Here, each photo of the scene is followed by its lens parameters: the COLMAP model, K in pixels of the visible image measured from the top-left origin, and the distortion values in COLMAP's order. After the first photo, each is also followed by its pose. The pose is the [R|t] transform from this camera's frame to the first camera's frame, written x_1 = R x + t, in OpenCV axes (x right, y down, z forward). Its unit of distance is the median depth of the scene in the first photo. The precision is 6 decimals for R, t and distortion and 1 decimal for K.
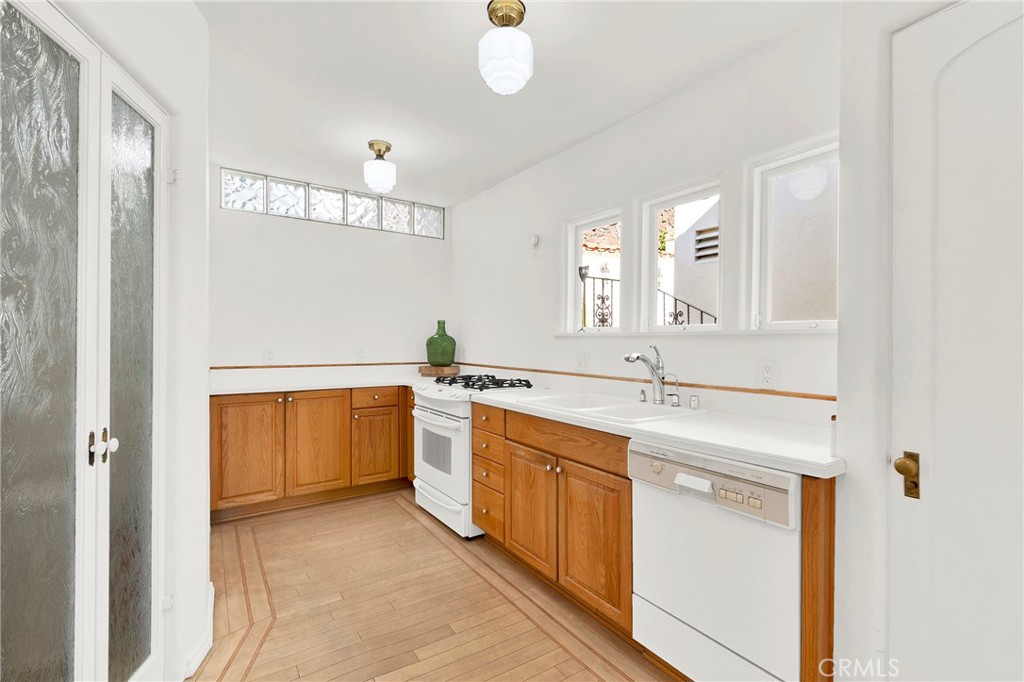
lens RADIAL K [[459.9, 0, 517.9], [0, 459.9, 340.9], [0, 0, 1]] dist [-0.001742, -0.000355]
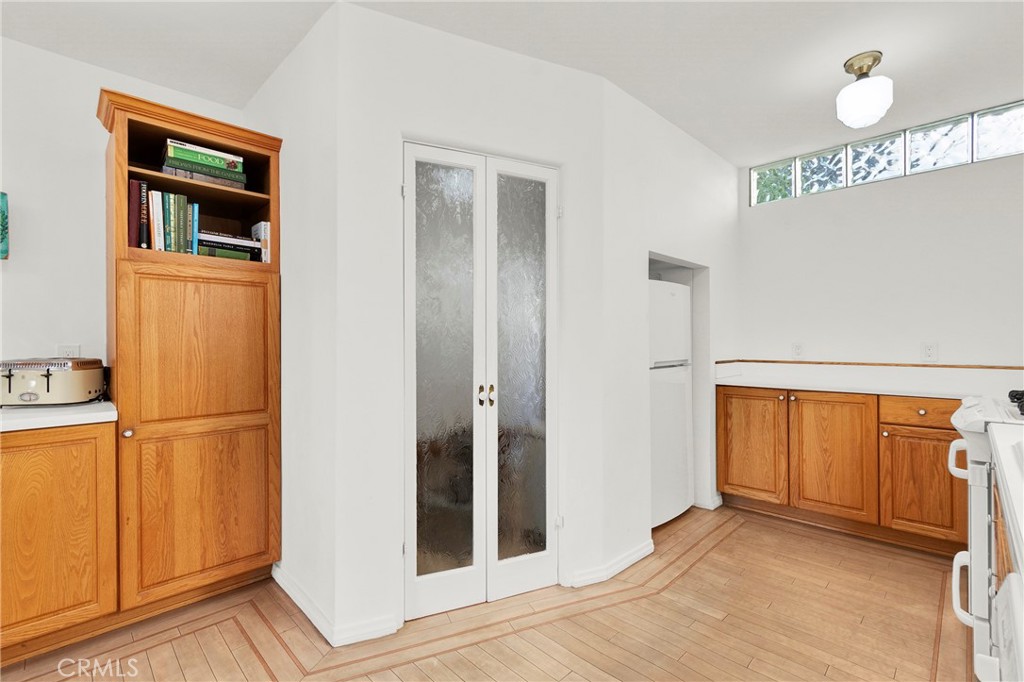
lens RADIAL K [[459.9, 0, 517.9], [0, 459.9, 340.9], [0, 0, 1]] dist [-0.001742, -0.000355]
pose [[0.196296, -0.006043, -0.980526, 0.289012], [0.005810, 0.999971, -0.004999, 0.016751], [0.980528, -0.004716, 0.196325, 0.307059]]
